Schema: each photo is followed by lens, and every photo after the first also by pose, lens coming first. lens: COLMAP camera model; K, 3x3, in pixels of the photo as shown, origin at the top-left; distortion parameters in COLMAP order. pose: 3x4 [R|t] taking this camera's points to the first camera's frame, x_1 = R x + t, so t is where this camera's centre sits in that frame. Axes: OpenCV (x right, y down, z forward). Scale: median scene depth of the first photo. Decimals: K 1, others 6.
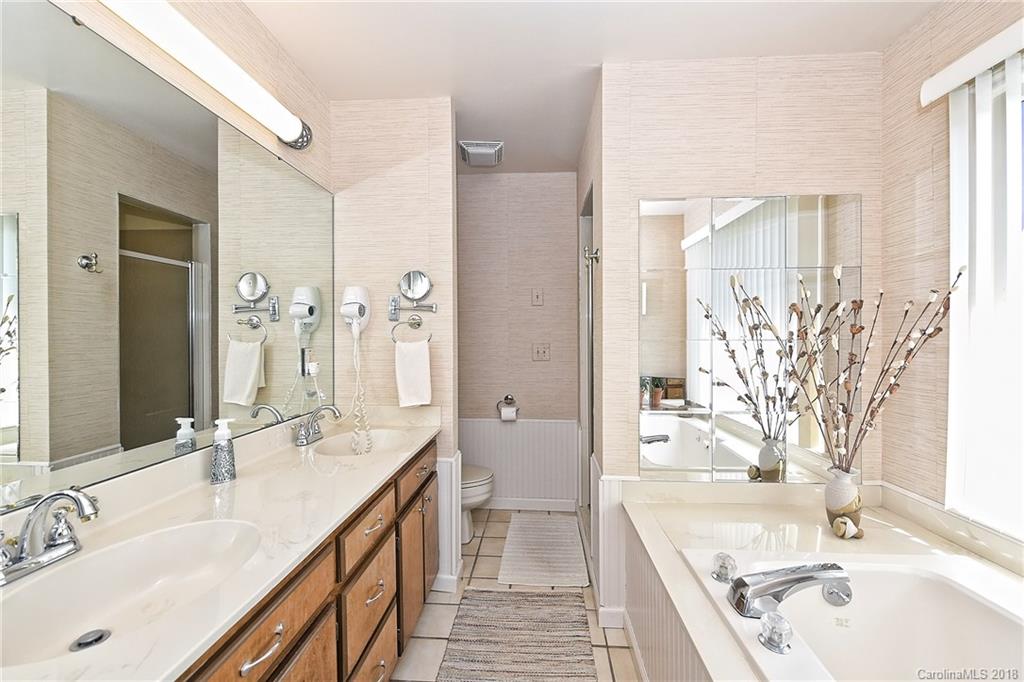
lens RADIAL K [[405.0, 0, 515.0], [0, 405.0, 337.7], [0, 0, 1]] dist [-0.000012, -0.000478]
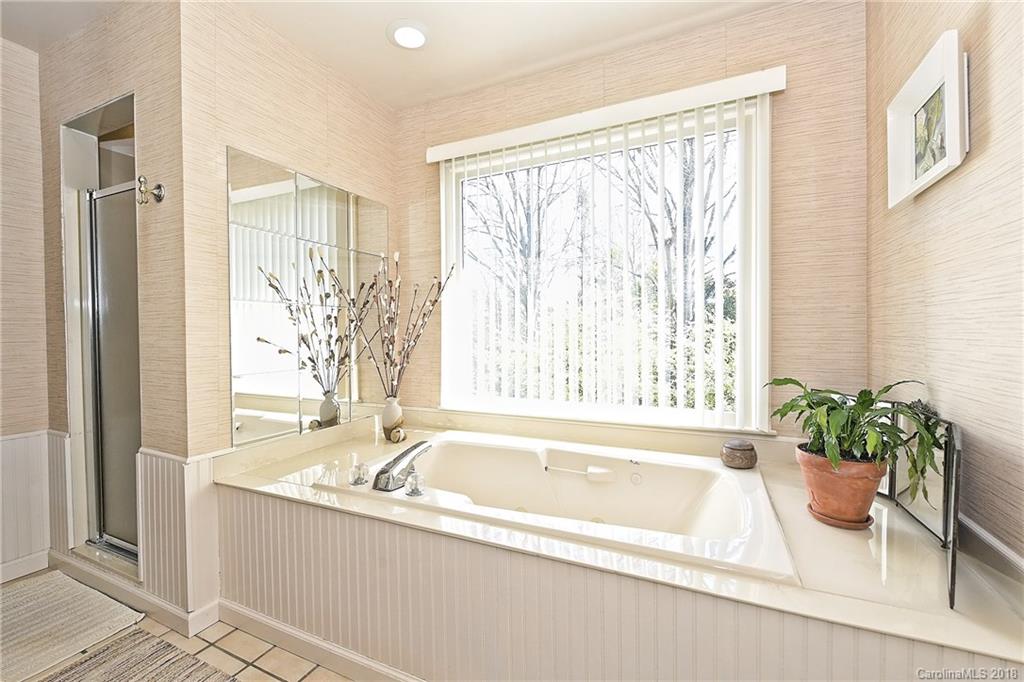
lens RADIAL K [[424.6, 0, 513.4], [0, 424.6, 338.4], [0, 0, 1]] dist [-0.002856, -0.000002]
pose [[0.370295, -0.019380, 0.928712, -0.364351], [0.009314, 0.999810, 0.017150, 0.084420], [-0.928868, 0.002299, 0.370405, 0.044155]]
